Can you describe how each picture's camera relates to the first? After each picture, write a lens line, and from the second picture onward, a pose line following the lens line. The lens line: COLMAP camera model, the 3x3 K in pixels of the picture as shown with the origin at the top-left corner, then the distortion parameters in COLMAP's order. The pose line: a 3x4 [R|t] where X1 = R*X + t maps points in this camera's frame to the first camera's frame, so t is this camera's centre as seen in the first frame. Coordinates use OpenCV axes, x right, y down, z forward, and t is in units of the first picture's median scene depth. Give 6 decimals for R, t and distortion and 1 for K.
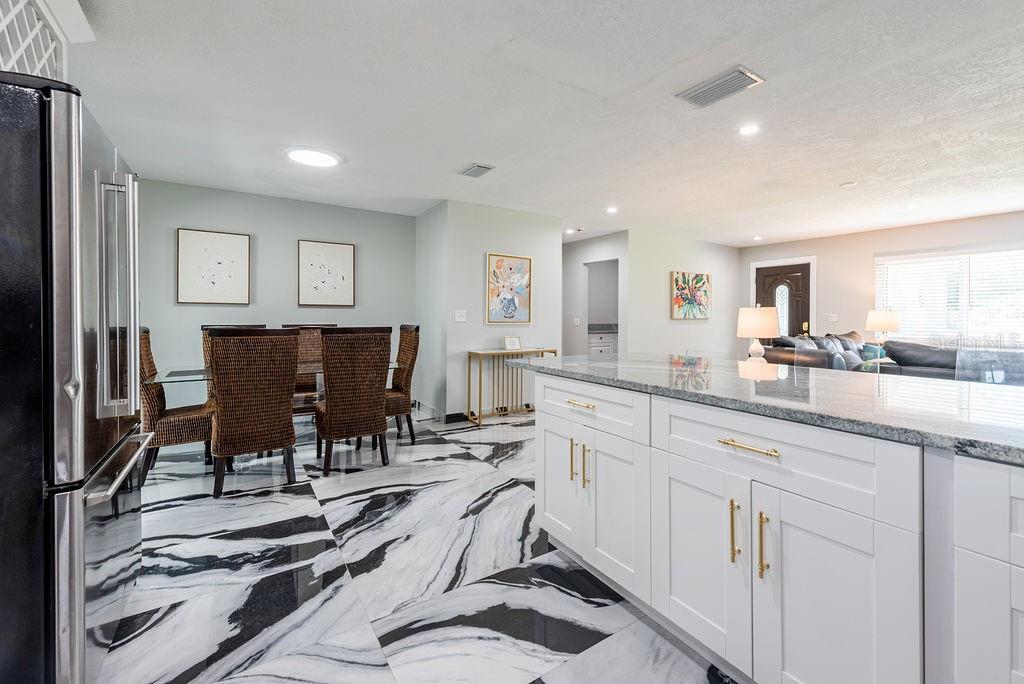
lens RADIAL K [[428.2, 0, 534.4], [0, 428.2, 318.9], [0, 0, 1]] dist [-0.000655, 0.000054]
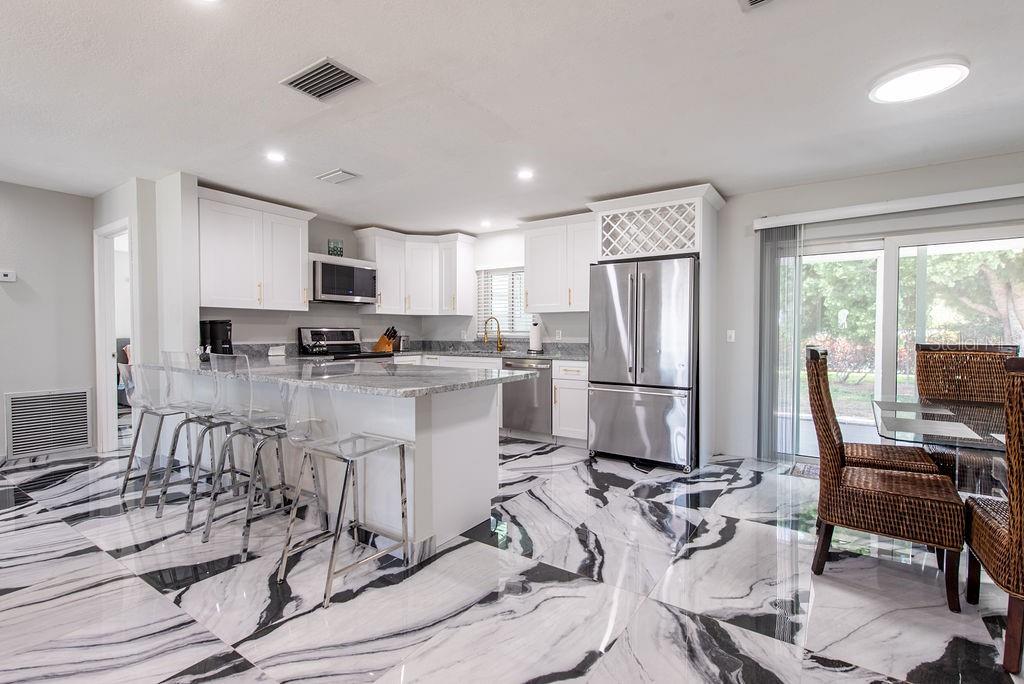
lens RADIAL K [[463.9, 0, 519.5], [0, 463.9, 350.8], [0, 0, 1]] dist [0.016573, -0.000346]
pose [[-0.917997, 0.014612, -0.396318, 0.253928], [-0.002402, 0.999098, 0.042401, -0.003529], [0.396580, 0.039876, -0.917134, 1.190553]]
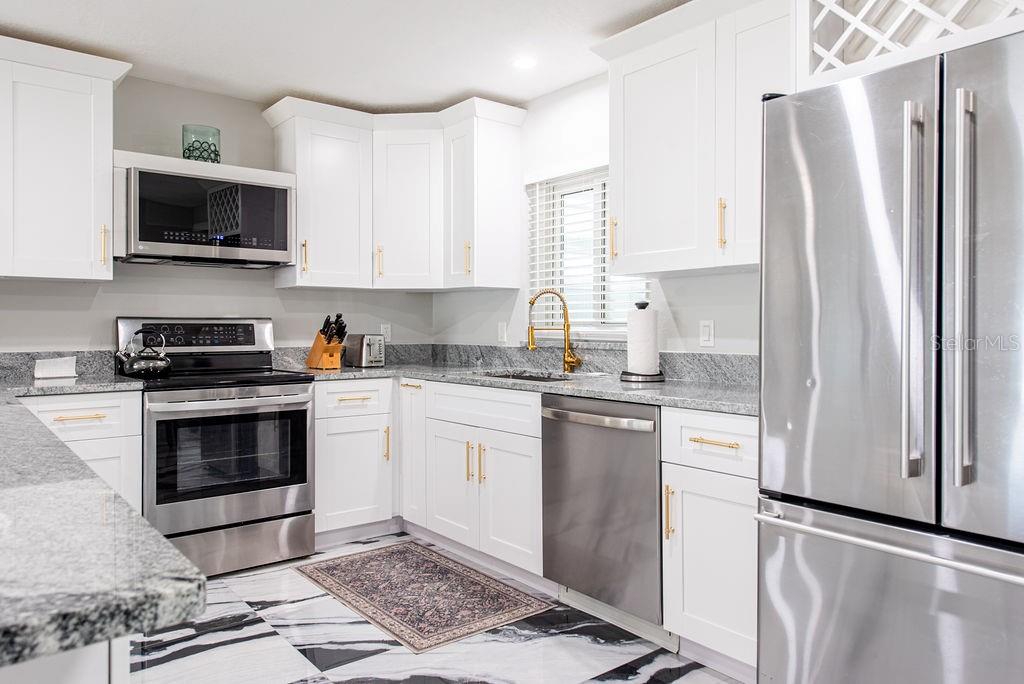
lens RADIAL K [[699.6, 0, 520.3], [0, 699.6, 333.7], [0, 0, 1]] dist [0.015688, -0.000398]
pose [[-0.994303, 0.001525, -0.106583, -0.096509], [0.000300, 0.999934, 0.011512, -0.000477], [0.106593, 0.011415, -0.994237, 0.740732]]
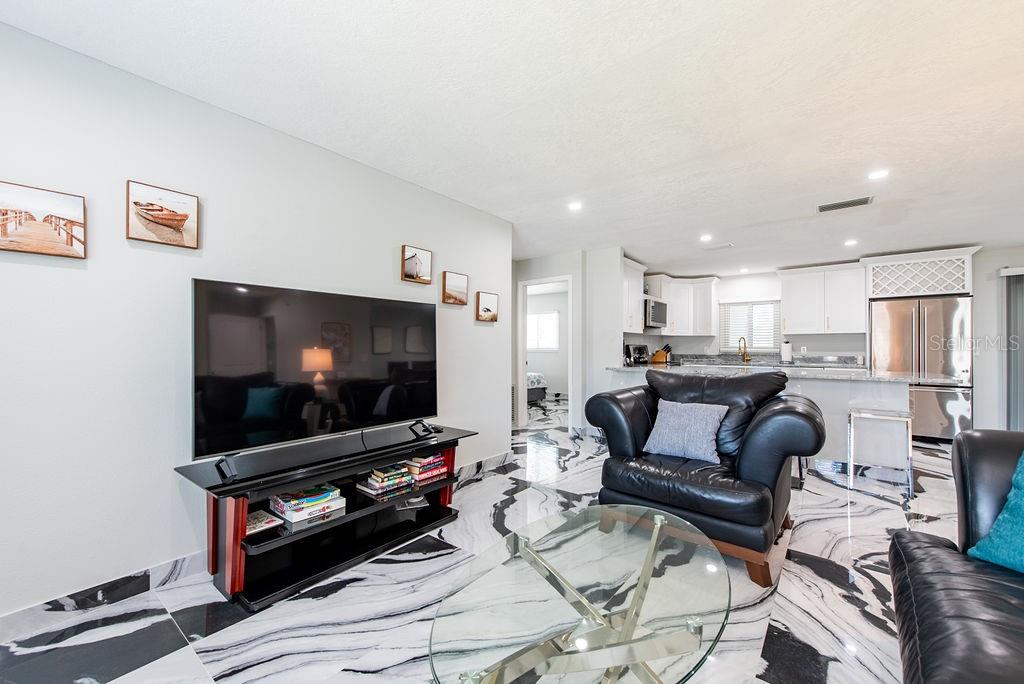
lens RADIAL K [[408.6, 0, 510.0], [0, 408.6, 344.4], [0, 0, 1]] dist [0.010526, -0.001970]
pose [[-0.946475, -0.004690, -0.322742, 1.233291], [-0.003368, 0.999983, -0.004655, -0.004021], [0.322758, -0.003319, -0.946476, 1.170553]]
